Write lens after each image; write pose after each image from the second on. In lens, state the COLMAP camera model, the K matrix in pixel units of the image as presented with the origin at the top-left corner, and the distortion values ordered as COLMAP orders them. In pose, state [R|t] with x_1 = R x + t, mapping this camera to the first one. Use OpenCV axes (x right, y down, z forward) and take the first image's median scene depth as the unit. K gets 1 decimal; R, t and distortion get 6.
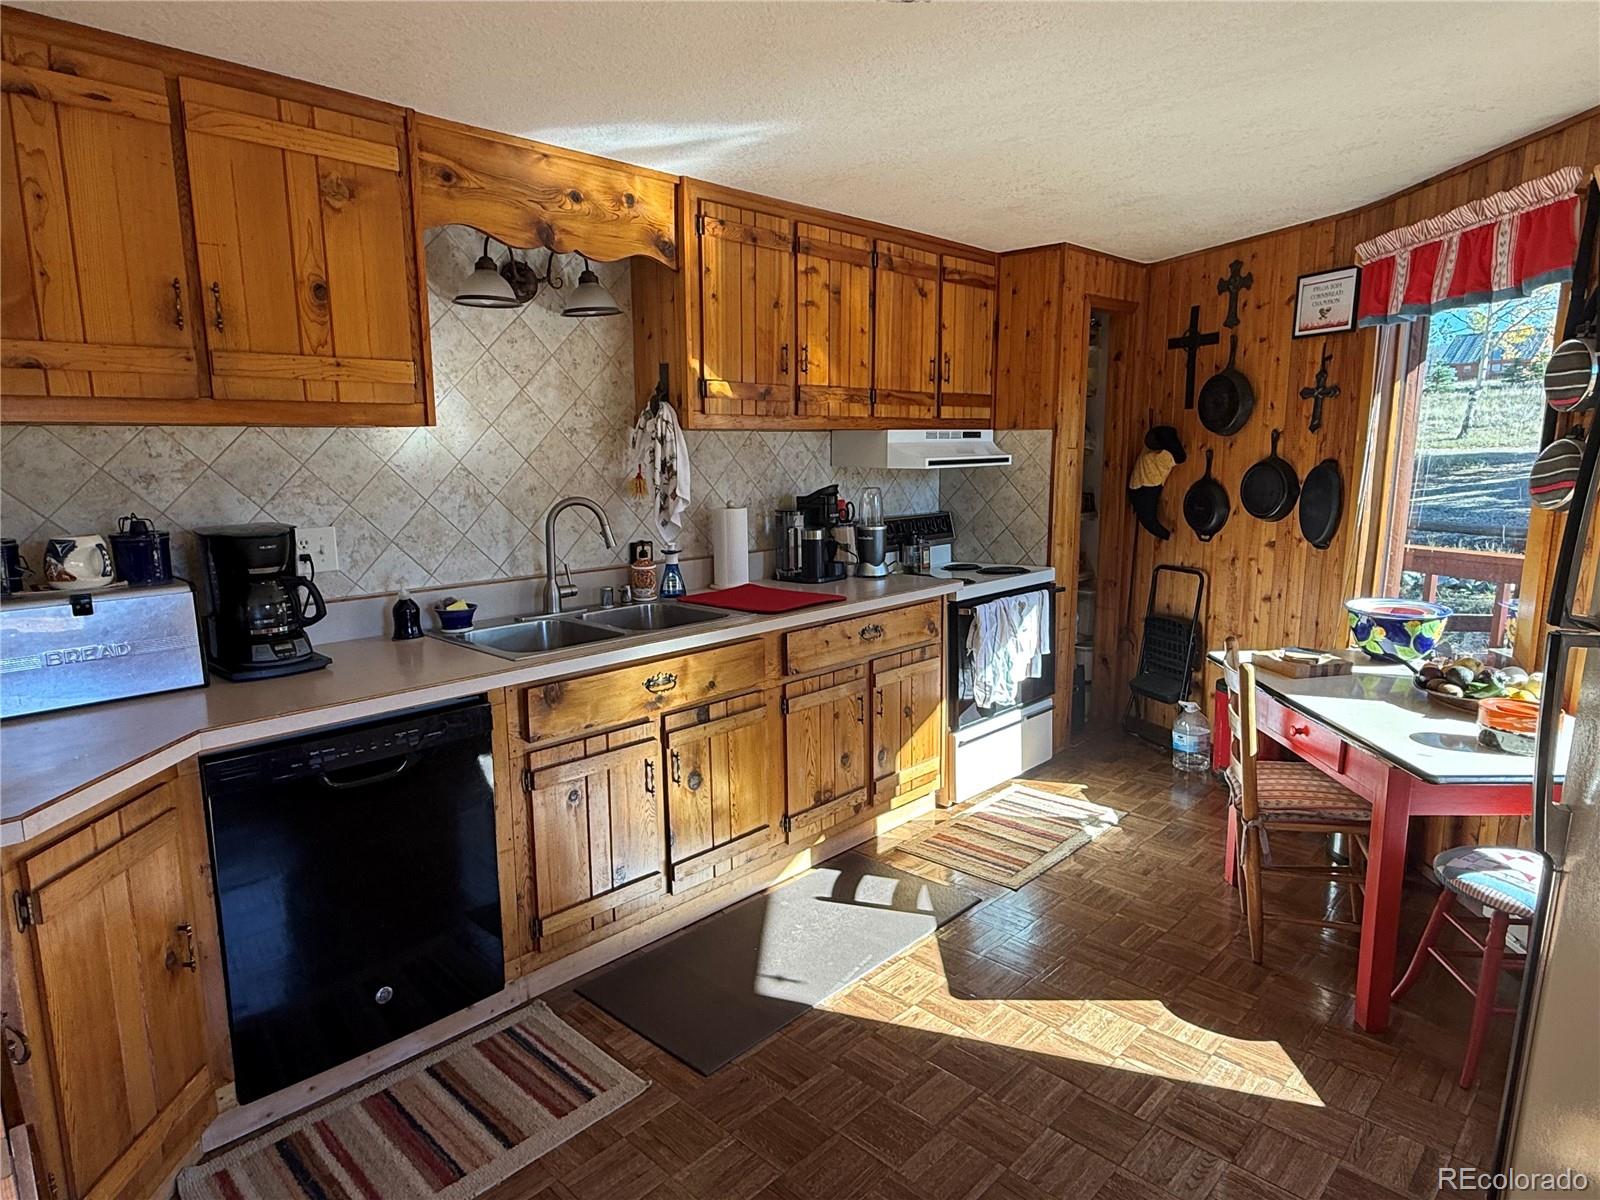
lens RADIAL K [[941.8, 0, 808.7], [0, 941.8, 602.6], [0, 0, 1]] dist [-0.004509, 0.003237]
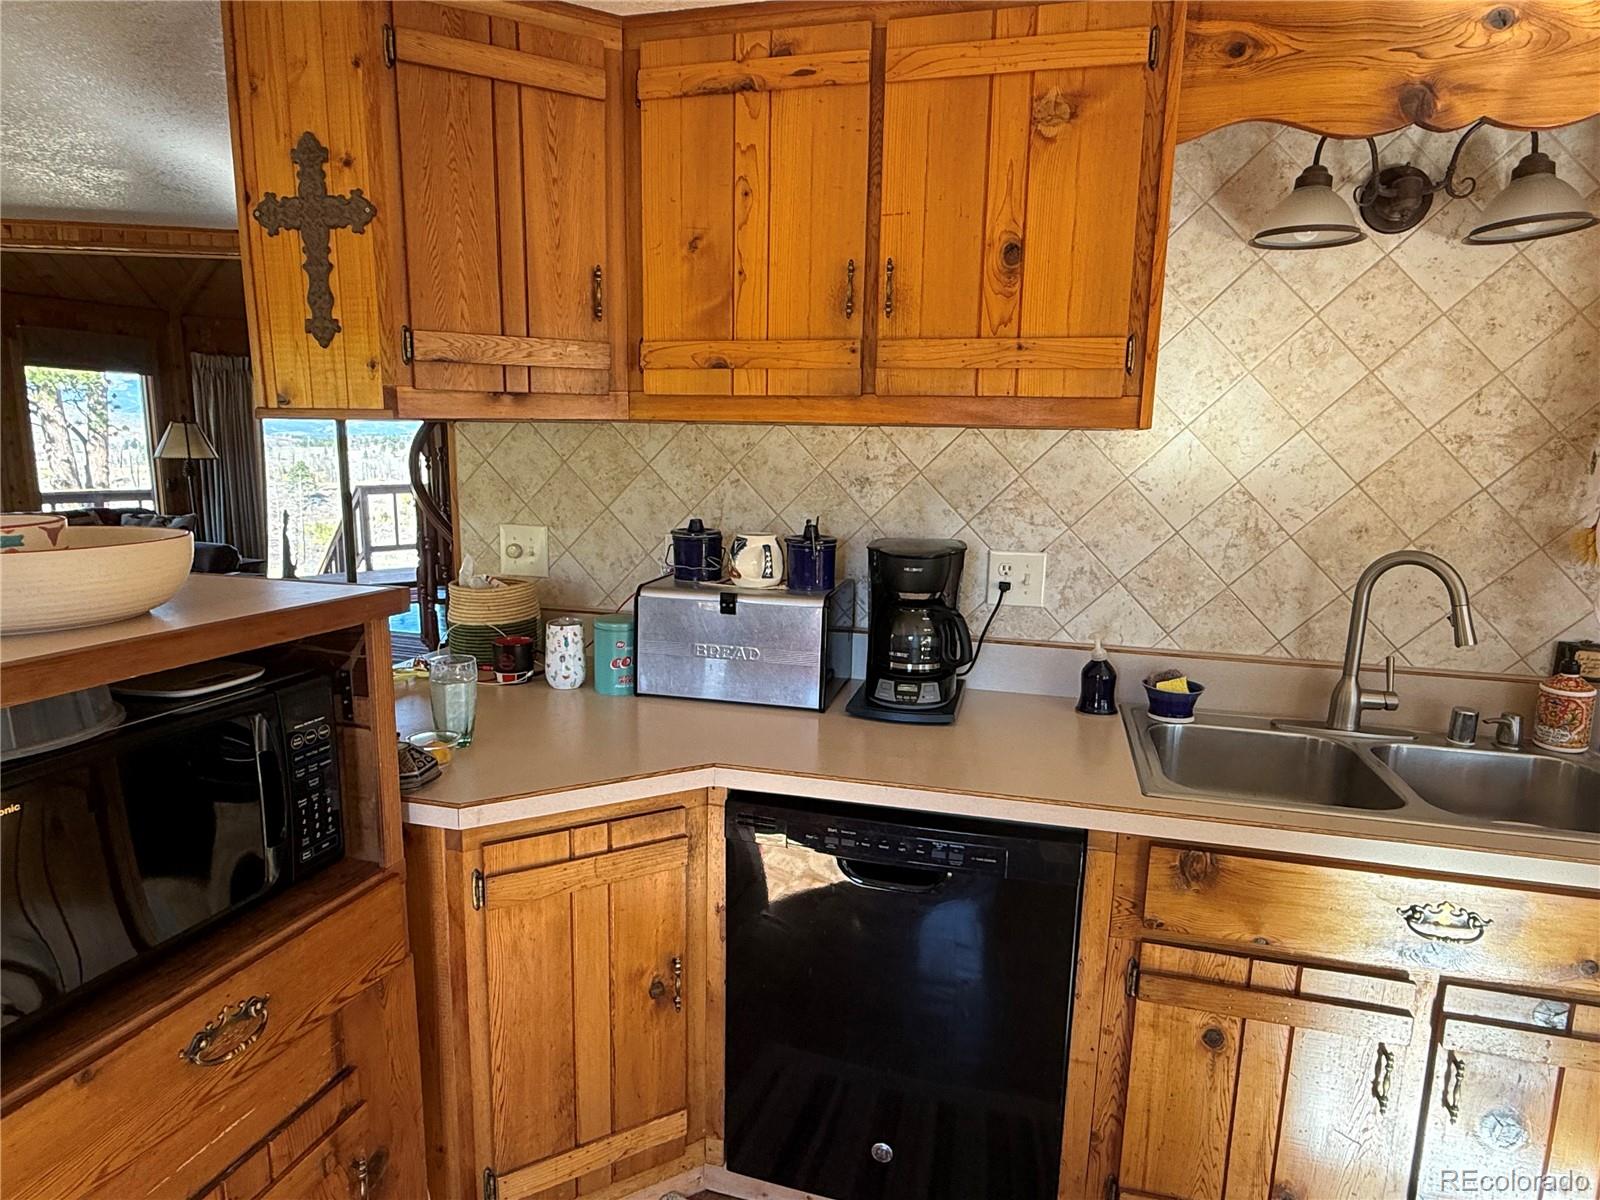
lens RADIAL K [[941.8, 0, 799.6], [0, 941.8, 605.8], [0, 0, 1]] dist [-0.004509, 0.003237]
pose [[0.473682, 0.168674, -0.864393, 0.103277], [-0.170499, 0.980483, 0.097895, -0.083415], [0.864035, 0.101007, 0.493195, 0.446911]]
